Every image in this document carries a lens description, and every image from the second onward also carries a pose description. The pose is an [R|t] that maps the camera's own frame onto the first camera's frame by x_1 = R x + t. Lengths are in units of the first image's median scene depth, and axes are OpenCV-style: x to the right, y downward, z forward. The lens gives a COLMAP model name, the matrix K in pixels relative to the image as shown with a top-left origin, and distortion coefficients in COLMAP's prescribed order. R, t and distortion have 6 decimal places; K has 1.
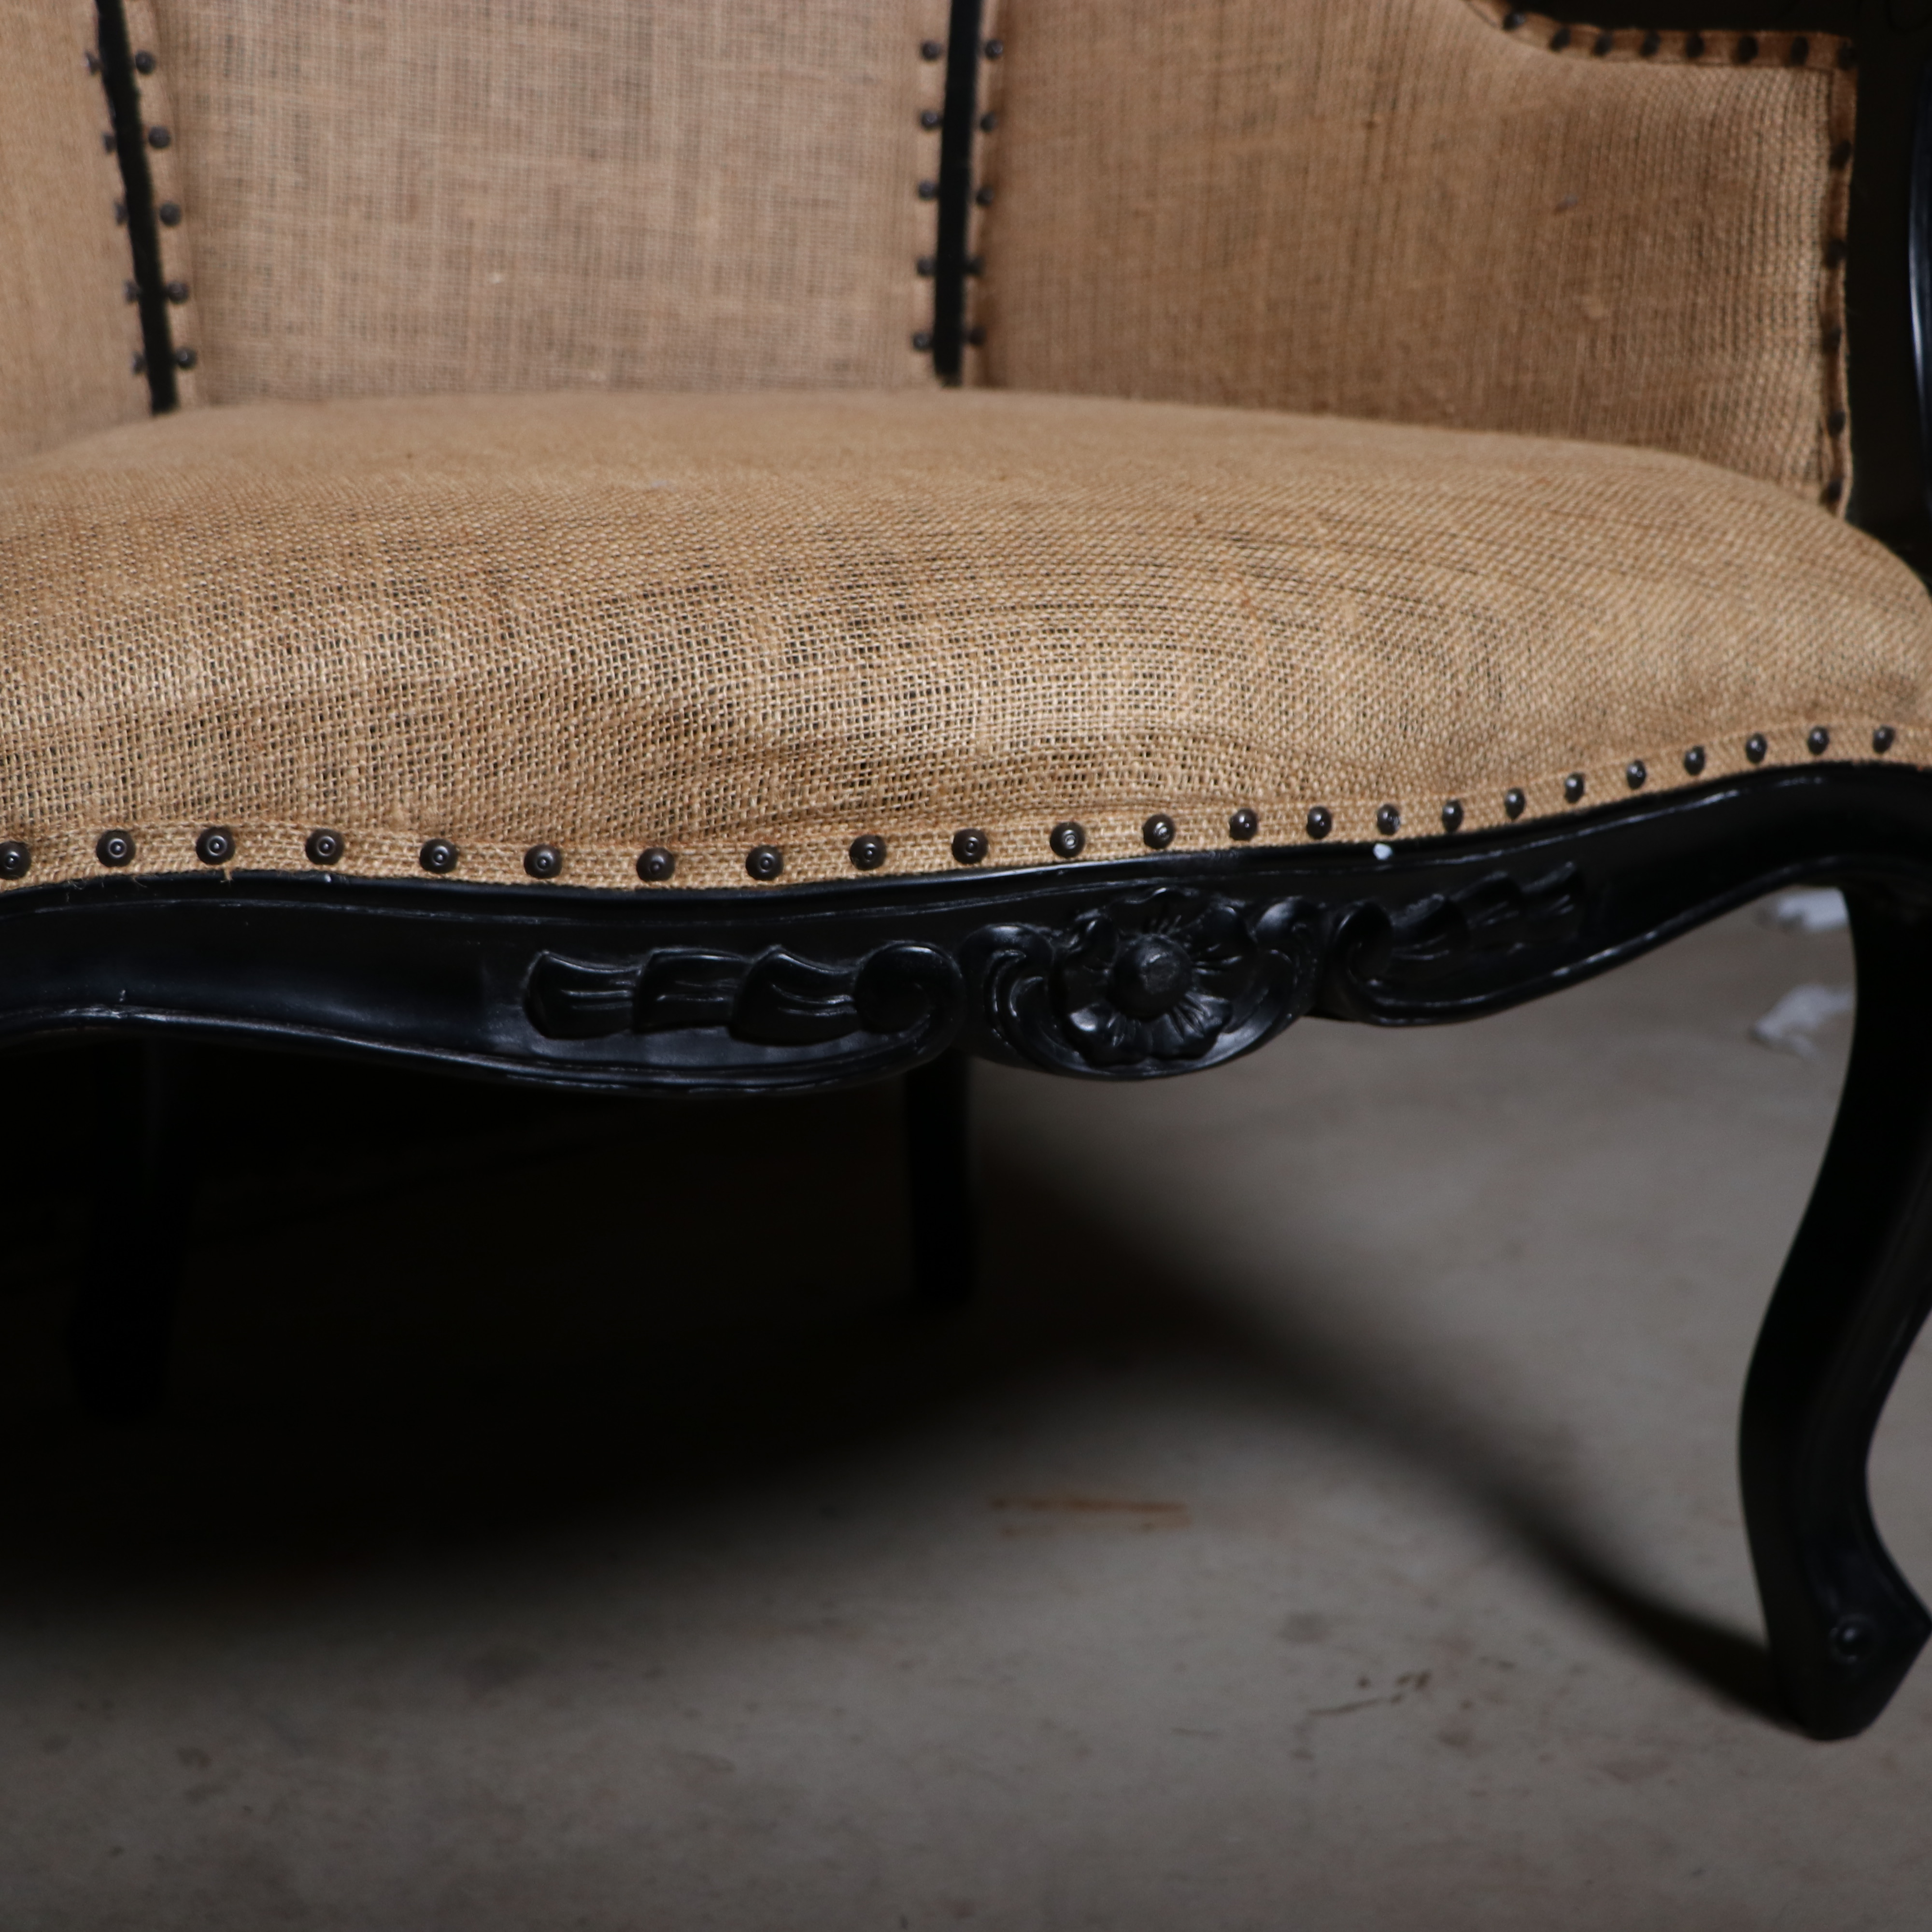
lens RADIAL K [[3102.5, 0, 966.3], [0, 3102.5, 966.4], [0, 0, 1]] dist [-0.060772, 0.000000]
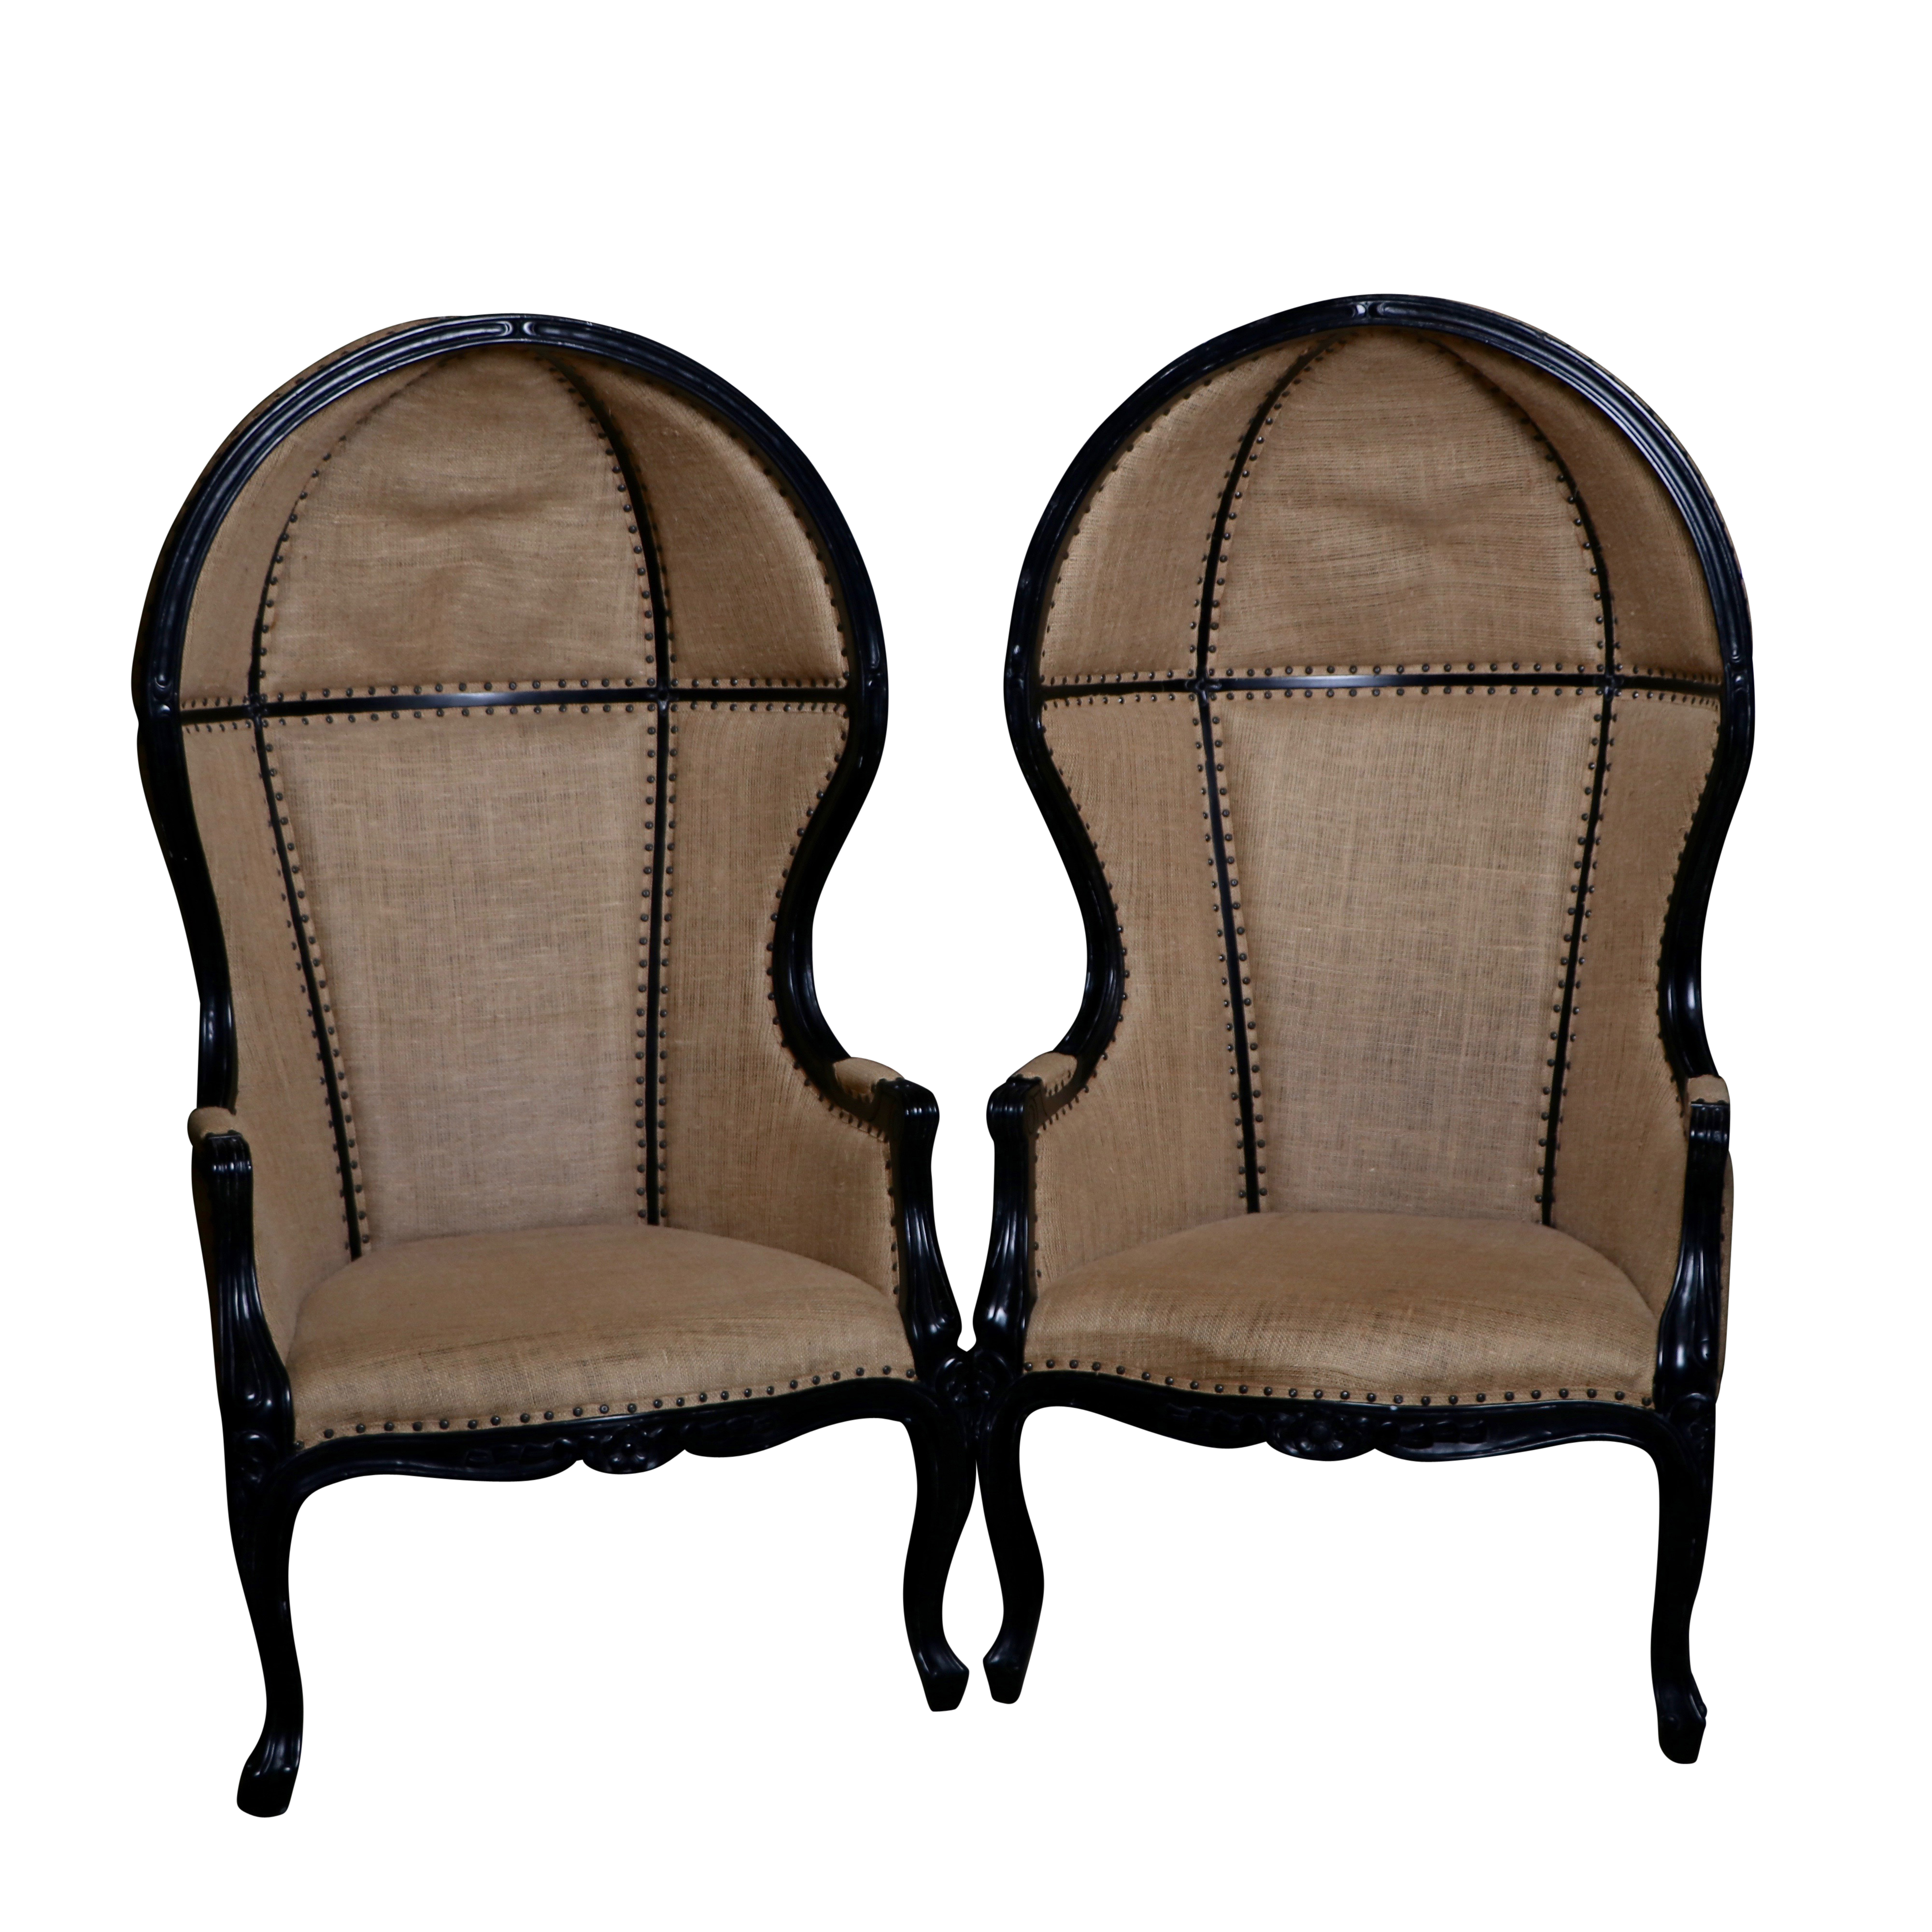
lens RADIAL K [[3102.5, 0, 970.4], [0, 3102.5, 964.4], [0, 0, 1]] dist [-0.060772, 0.000000]
pose [[0.778595, 0.045638, -0.625865, 1.349157], [-0.131077, 0.987180, -0.091078, -0.105316], [0.613684, 0.152950, 0.774595, -1.468896]]
